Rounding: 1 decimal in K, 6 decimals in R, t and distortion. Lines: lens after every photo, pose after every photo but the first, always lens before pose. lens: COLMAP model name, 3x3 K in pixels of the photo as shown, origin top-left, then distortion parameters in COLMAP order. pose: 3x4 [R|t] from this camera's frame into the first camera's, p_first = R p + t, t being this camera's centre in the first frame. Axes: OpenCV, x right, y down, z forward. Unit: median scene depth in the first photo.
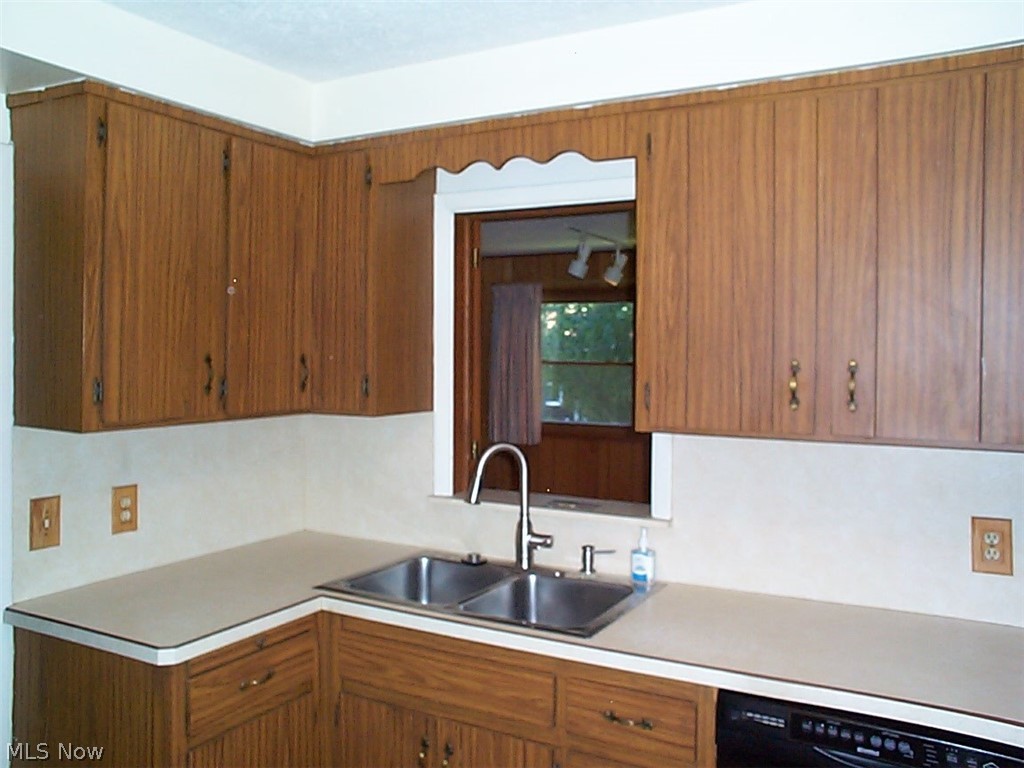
lens RADIAL K [[870.0, 0, 507.5], [0, 870.0, 344.8], [0, 0, 1]] dist [-0.176240, 0.196645]
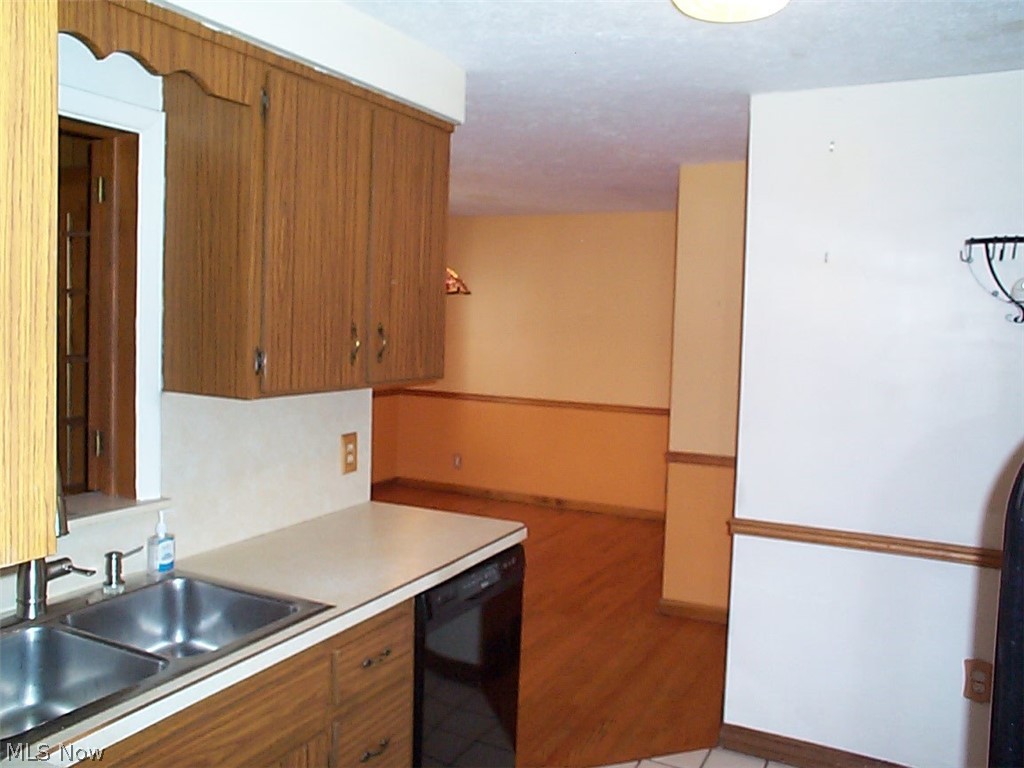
lens RADIAL K [[870.0, 0, 507.5], [0, 870.0, 344.8], [0, 0, 1]] dist [-0.176240, 0.196645]
pose [[-0.048610, -0.038881, 0.998061, -0.824056], [-0.036627, 0.998639, 0.037120, -0.004581], [-0.998146, -0.034751, -0.049968, 0.788197]]
